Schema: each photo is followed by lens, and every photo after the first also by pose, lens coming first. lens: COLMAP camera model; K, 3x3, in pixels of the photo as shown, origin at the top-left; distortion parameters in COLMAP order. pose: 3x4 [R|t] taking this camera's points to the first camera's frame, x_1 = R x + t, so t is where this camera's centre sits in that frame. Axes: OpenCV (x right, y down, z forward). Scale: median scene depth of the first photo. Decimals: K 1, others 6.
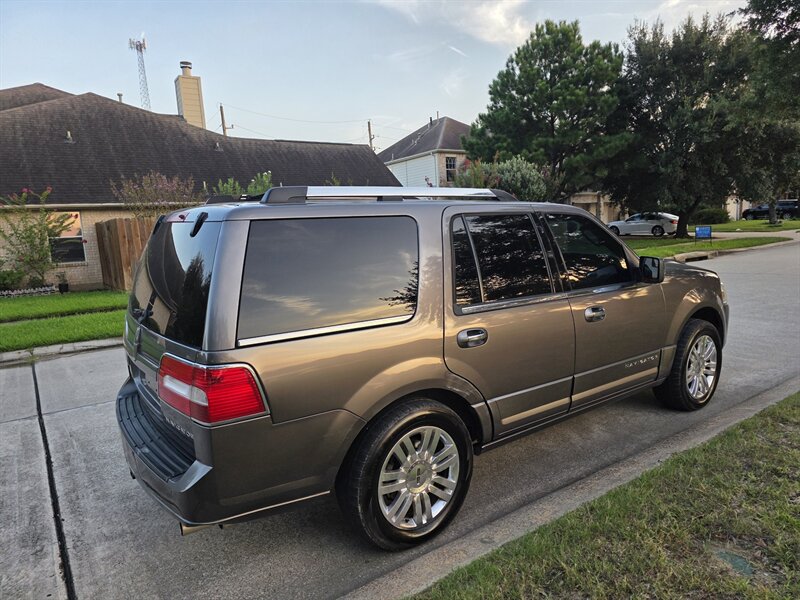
lens RADIAL K [[540.7, 0, 407.8], [0, 540.7, 295.0], [0, 0, 1]] dist [0.065739, -0.064429]
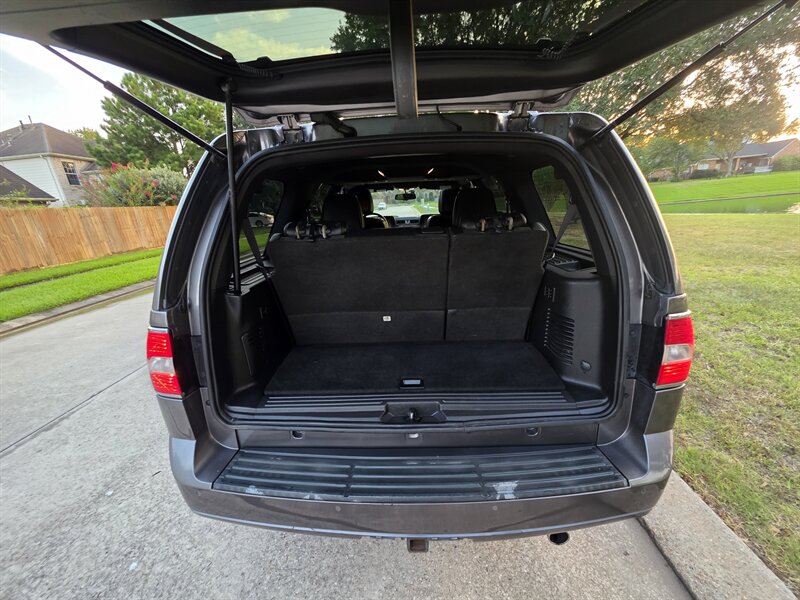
lens RADIAL K [[318.9, 0, 396.1], [0, 318.9, 299.7], [0, 0, 1]] dist [0.006984, -0.000664]
pose [[0.612009, -0.221218, 0.759281, -0.095050], [0.139505, 0.975224, 0.171688, -0.002173], [-0.778450, 0.000849, 0.627707, 0.102272]]
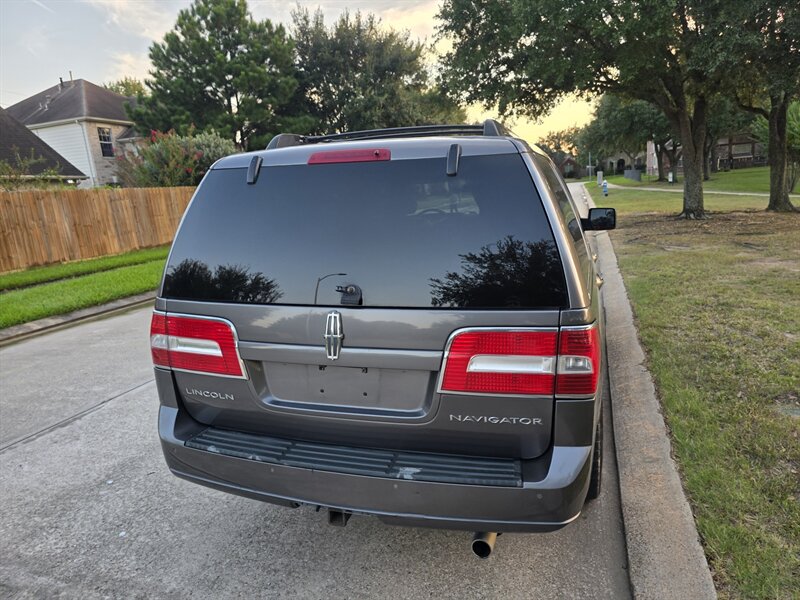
lens RADIAL K [[540.7, 0, 409.0], [0, 540.7, 301.9], [0, 0, 1]] dist [0.054761, -0.052708]
pose [[0.799087, -0.124416, 0.588201, -0.104380], [0.101513, 0.992228, 0.071967, 0.000851], [-0.592584, 0.002202, 0.805506, 0.049373]]
